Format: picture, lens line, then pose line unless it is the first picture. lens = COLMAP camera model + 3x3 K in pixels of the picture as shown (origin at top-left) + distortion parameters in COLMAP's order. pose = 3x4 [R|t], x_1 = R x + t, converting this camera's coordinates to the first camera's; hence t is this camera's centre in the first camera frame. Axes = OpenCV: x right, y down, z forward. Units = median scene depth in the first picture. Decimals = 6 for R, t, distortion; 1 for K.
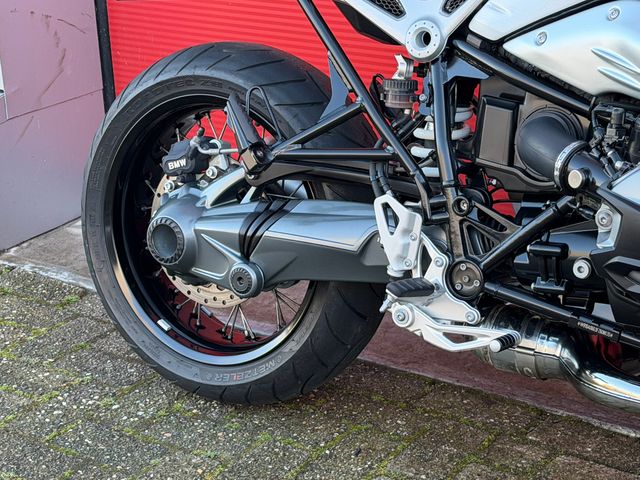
lens RADIAL K [[1436.6, 0, 319.2], [0, 1436.6, 263.3], [0, 0, 1]] dist [0.127036, 0.097397]
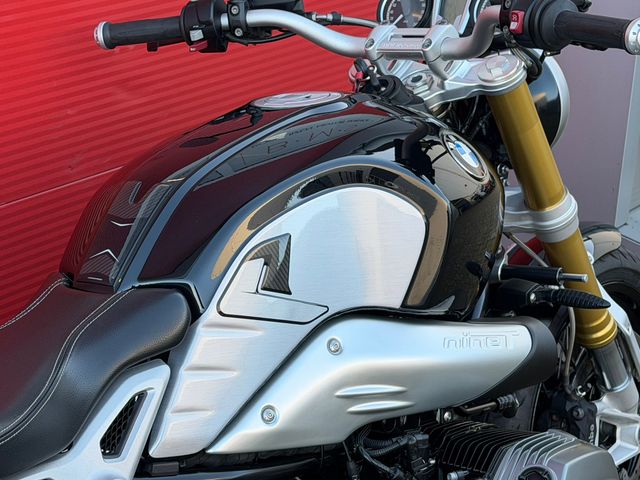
lens RADIAL K [[1436.6, 0, 319.2], [0, 1436.6, 263.3], [0, 0, 1]] dist [0.127036, 0.097397]
pose [[0.060638, -0.362818, 0.929885, -0.490082], [0.329808, 0.886559, 0.324406, -0.435270], [-0.942098, 0.287012, 0.173420, 0.766318]]
